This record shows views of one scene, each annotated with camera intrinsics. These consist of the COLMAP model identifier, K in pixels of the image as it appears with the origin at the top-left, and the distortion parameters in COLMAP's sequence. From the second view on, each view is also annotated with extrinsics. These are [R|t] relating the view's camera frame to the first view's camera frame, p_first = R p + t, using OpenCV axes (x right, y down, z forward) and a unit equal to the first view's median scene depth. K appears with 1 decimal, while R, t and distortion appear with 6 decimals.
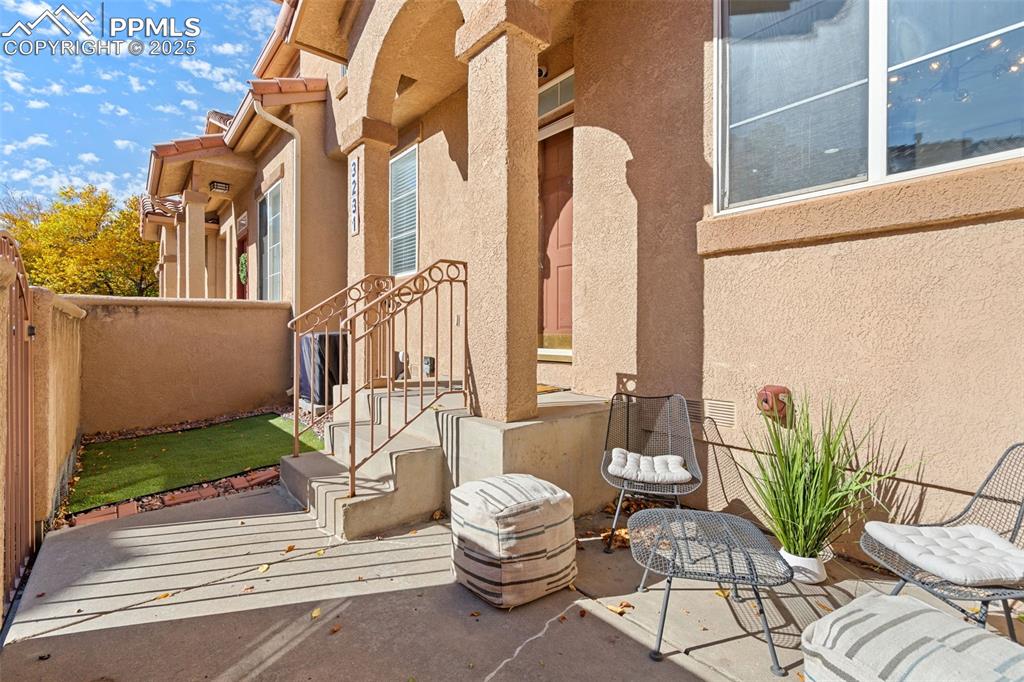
lens RADIAL K [[485.9, 0, 503.9], [0, 485.9, 330.5], [0, 0, 1]] dist [-0.029185, 0.030523]
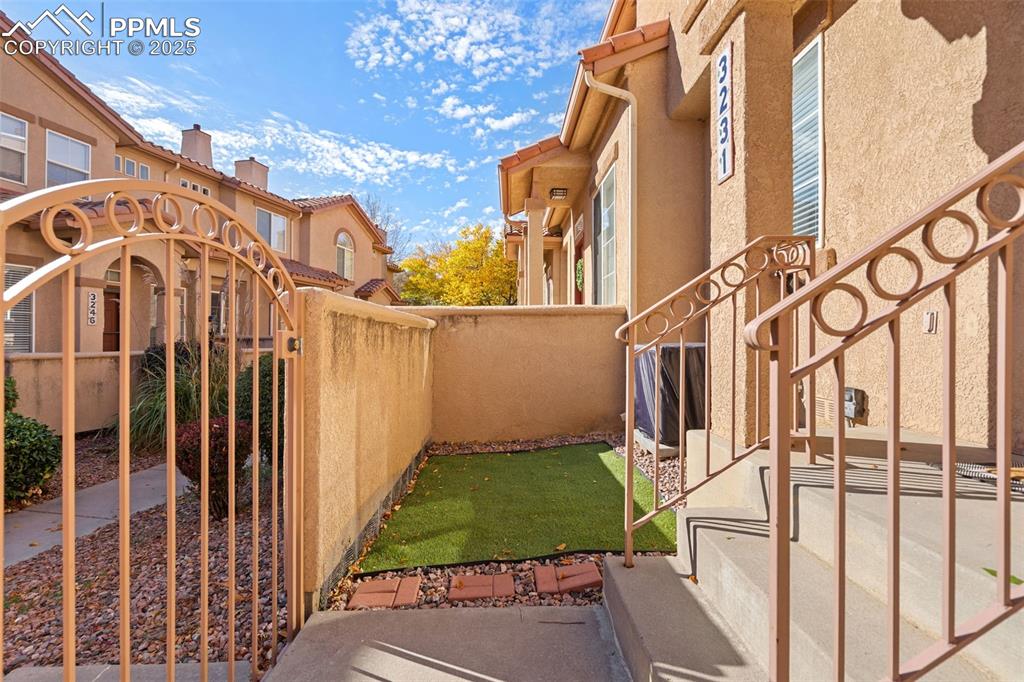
lens RADIAL K [[471.7, 0, 512.0], [0, 471.7, 341.0], [0, 0, 1]] dist [-0.000337, -0.000231]
pose [[0.790509, 0.001963, -0.612447, -0.105252], [0.001247, 0.999988, 0.004816, -0.003171], [0.612449, -0.004571, 0.790497, 0.253684]]
